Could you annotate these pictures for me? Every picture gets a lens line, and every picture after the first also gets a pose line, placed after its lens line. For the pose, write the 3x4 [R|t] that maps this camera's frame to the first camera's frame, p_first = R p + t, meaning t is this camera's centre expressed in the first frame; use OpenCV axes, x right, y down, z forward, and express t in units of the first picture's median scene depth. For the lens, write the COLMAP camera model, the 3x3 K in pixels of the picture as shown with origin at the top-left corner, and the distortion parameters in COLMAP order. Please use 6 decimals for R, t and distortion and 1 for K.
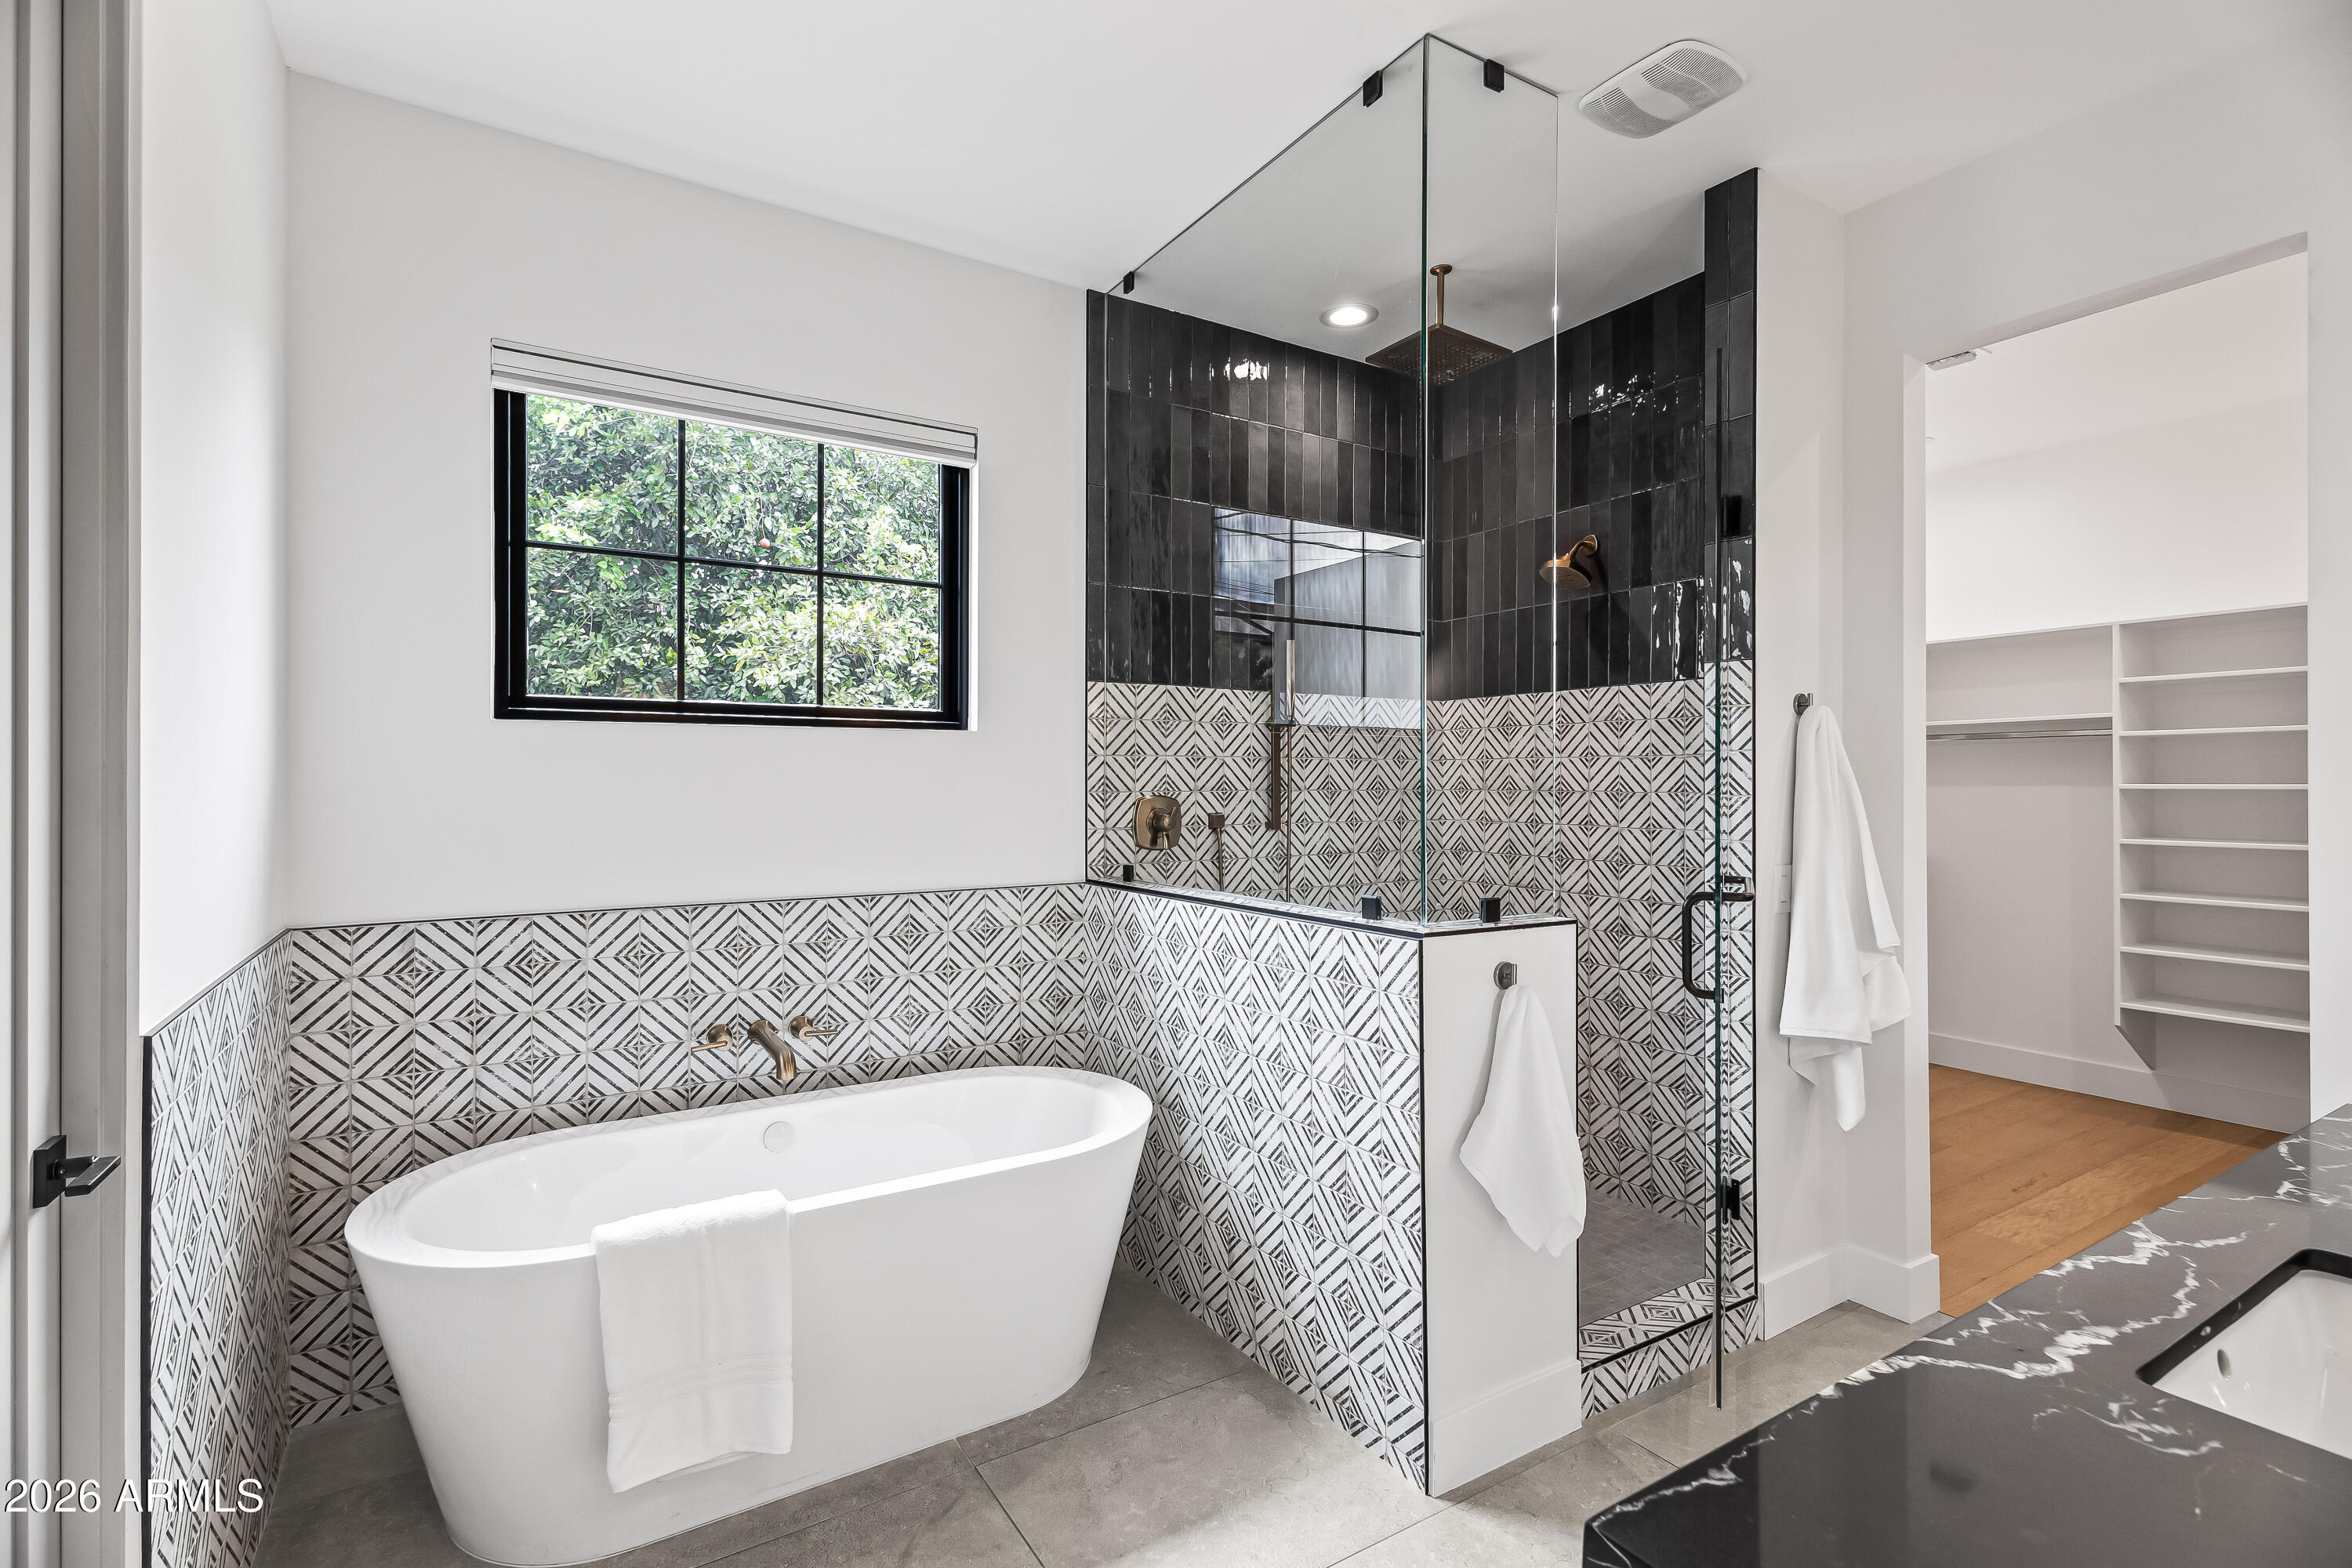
lens RADIAL K [[1107.5, 0, 1186.4], [0, 1107.5, 775.8], [0, 0, 1]] dist [0.003142, 0.000587]
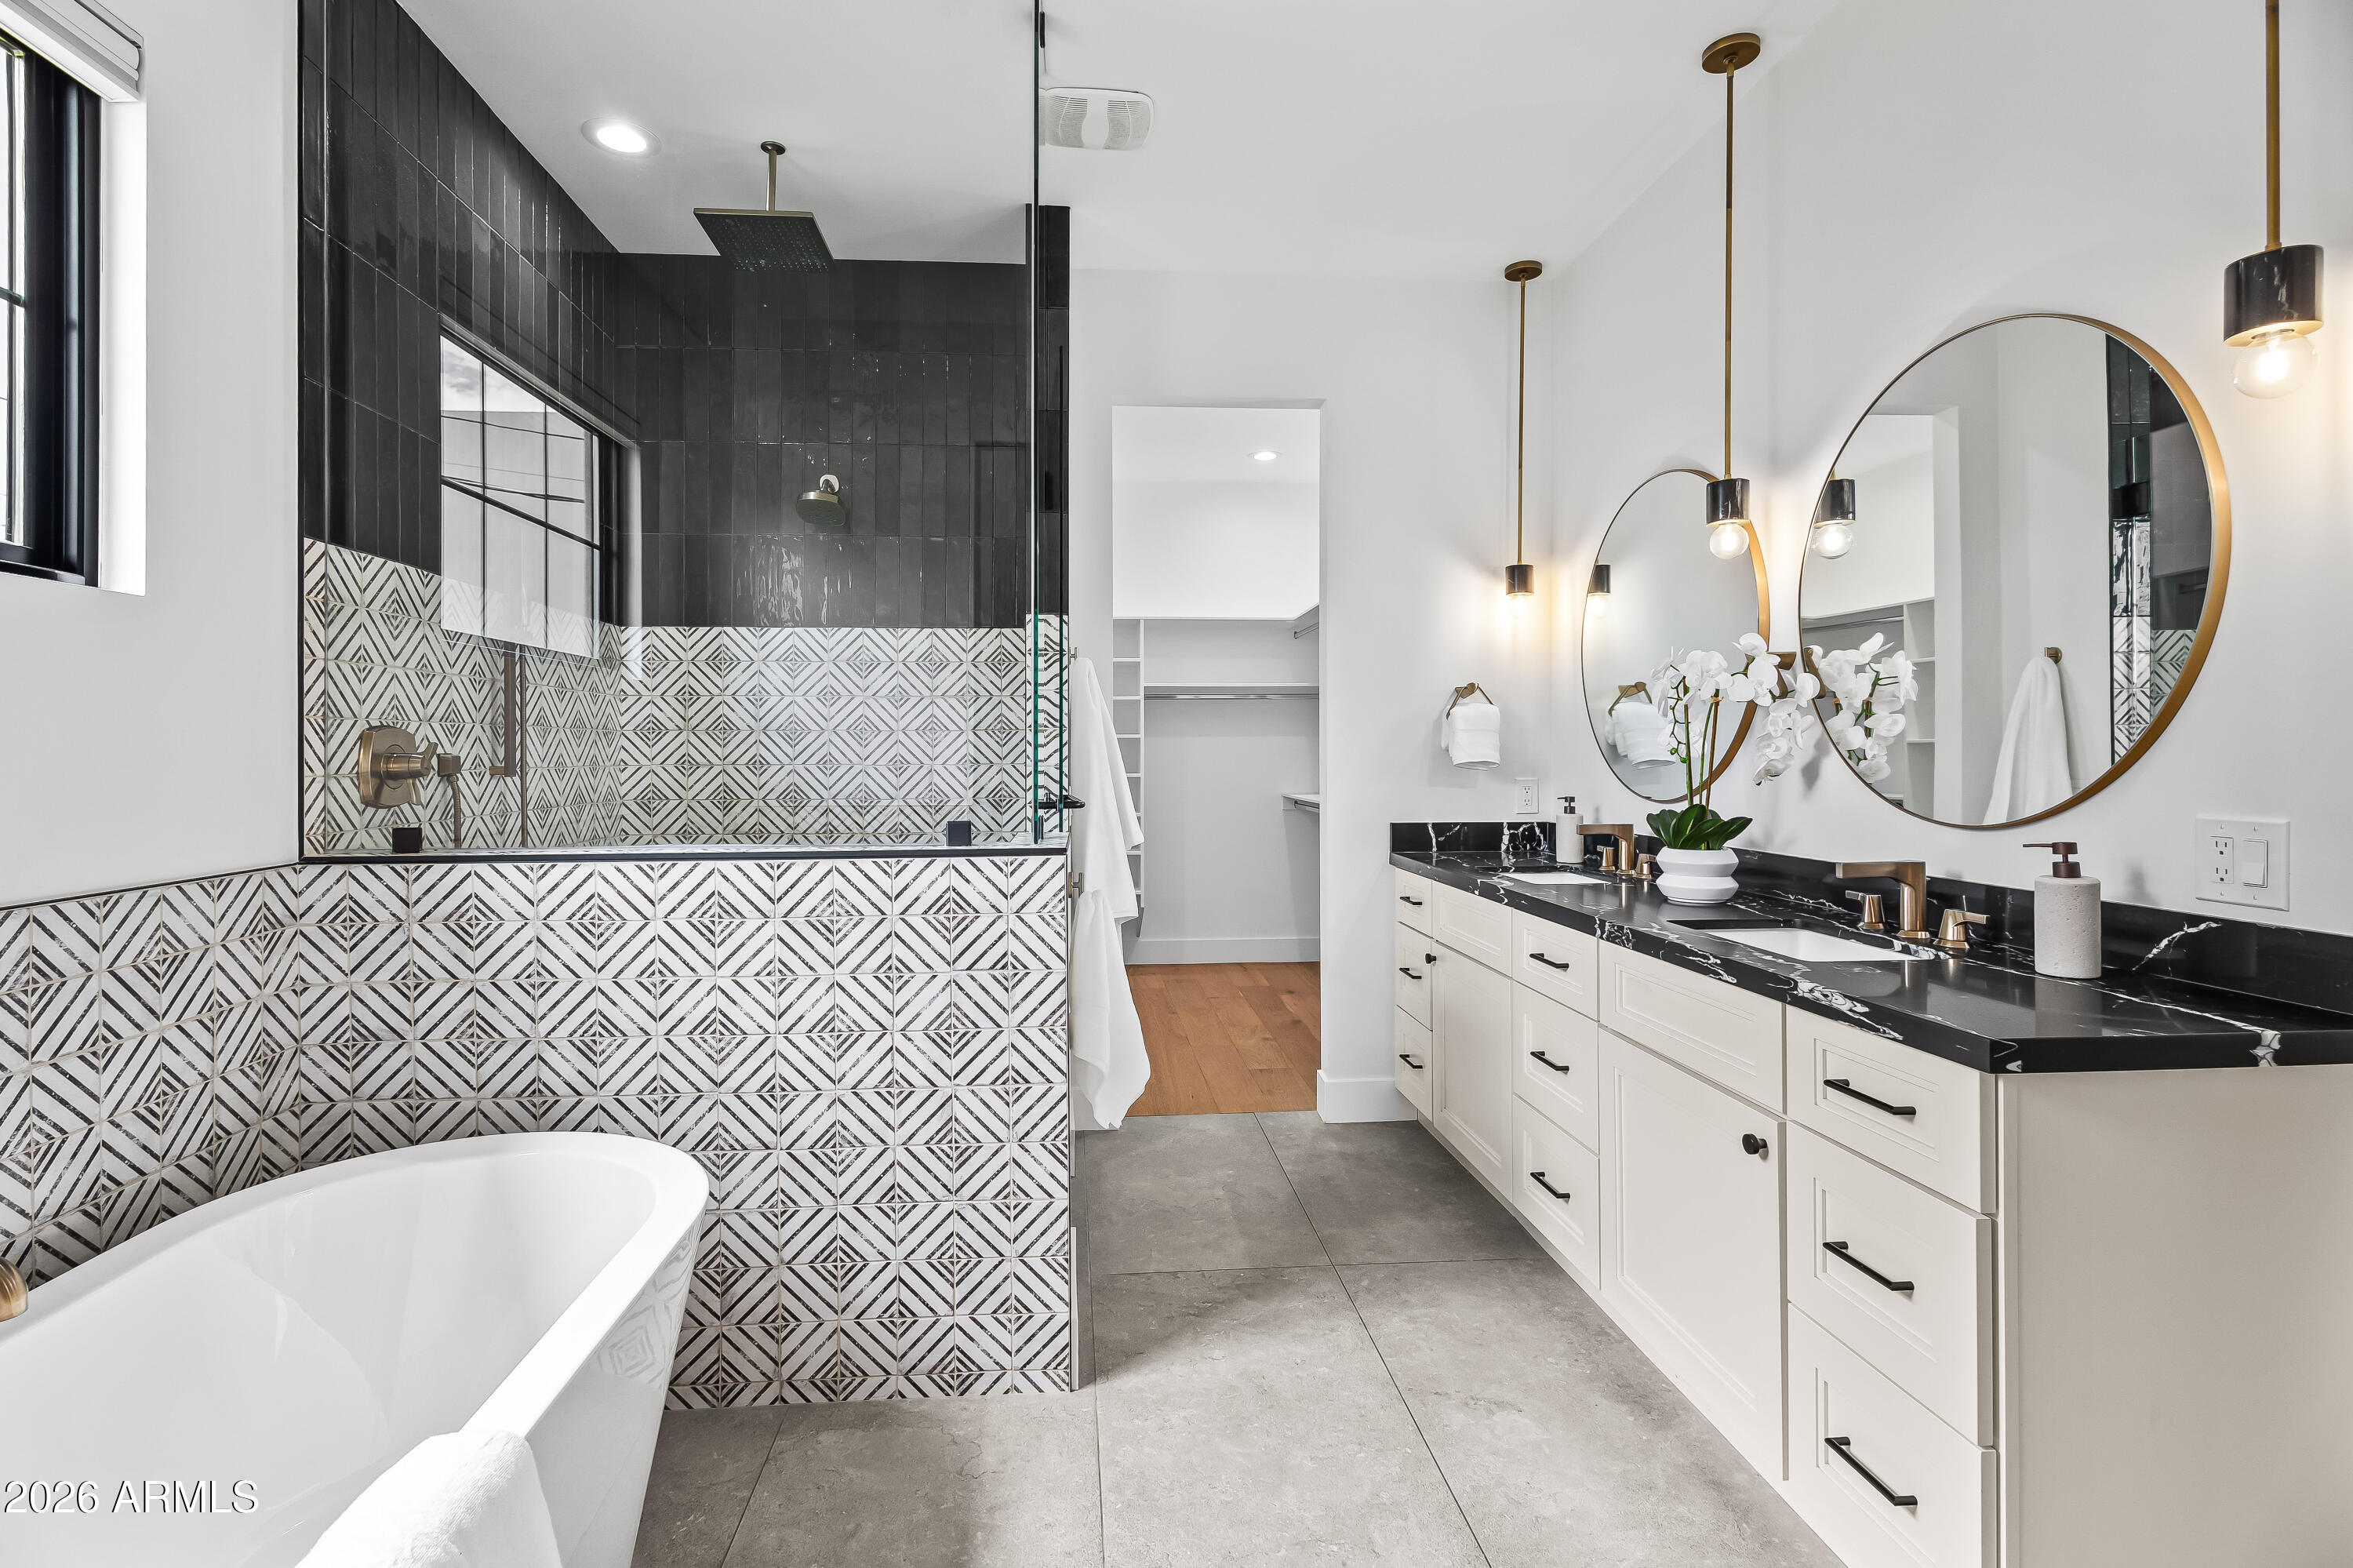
lens RADIAL K [[1116.6, 0, 1172.3], [0, 1116.6, 753.2], [0, 0, 1]] dist [0.007236, 0.000297]
pose [[0.456555, -0.004047, 0.889686, -0.447138], [-0.000511, 0.999988, 0.004811, 0.033536], [-0.889695, -0.002651, 0.456547, 0.298829]]
